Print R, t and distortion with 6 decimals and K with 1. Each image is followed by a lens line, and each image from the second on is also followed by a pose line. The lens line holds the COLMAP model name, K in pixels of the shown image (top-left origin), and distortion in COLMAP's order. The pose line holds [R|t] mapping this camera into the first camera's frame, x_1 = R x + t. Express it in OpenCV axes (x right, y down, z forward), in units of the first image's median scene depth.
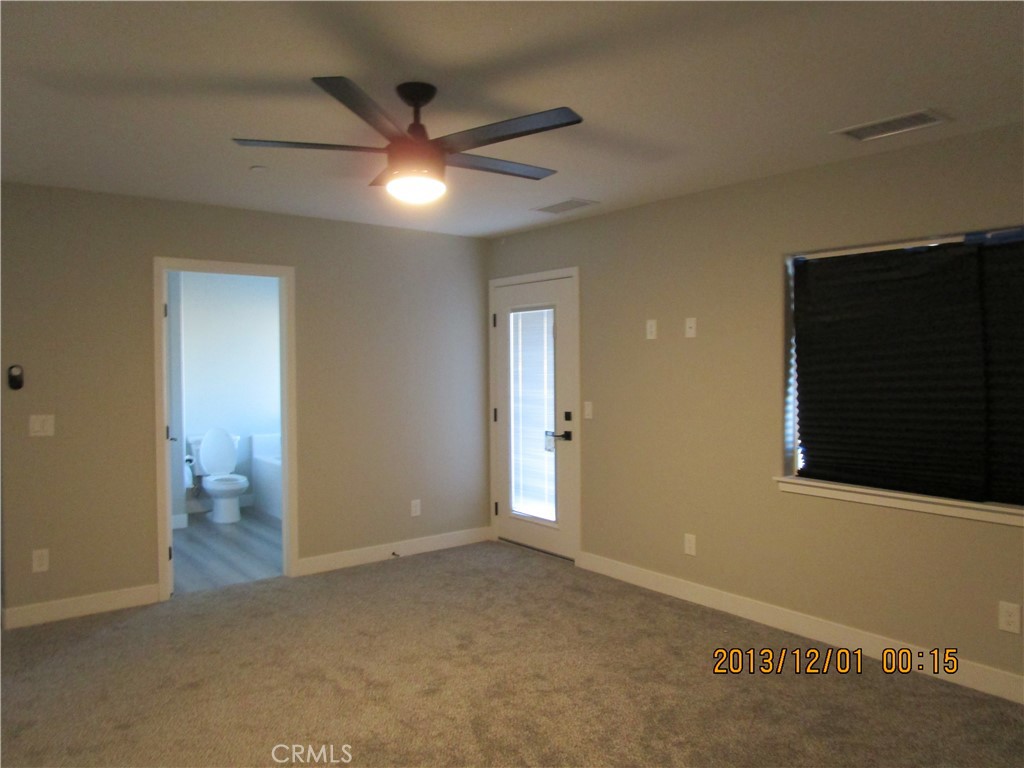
lens RADIAL K [[740.4, 0, 512.0], [0, 740.4, 384.0], [0, 0, 1]] dist [-0.001767, -0.000793]
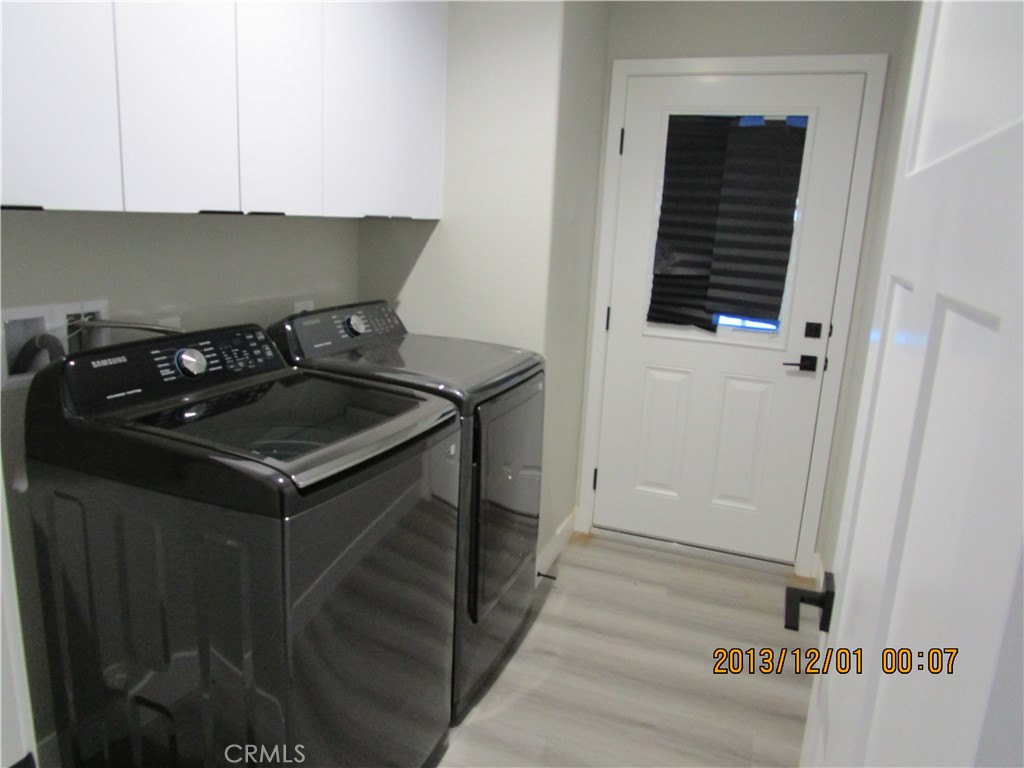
lens RADIAL K [[740.4, 0, 512.0], [0, 740.4, 384.0], [0, 0, 1]] dist [-0.001767, -0.000793]
pose [[0.839377, -0.062876, 0.539901, -0.430938], [-0.042336, 0.982707, 0.180264, -0.009035], [-0.541898, -0.174166, 0.822200, 0.644896]]
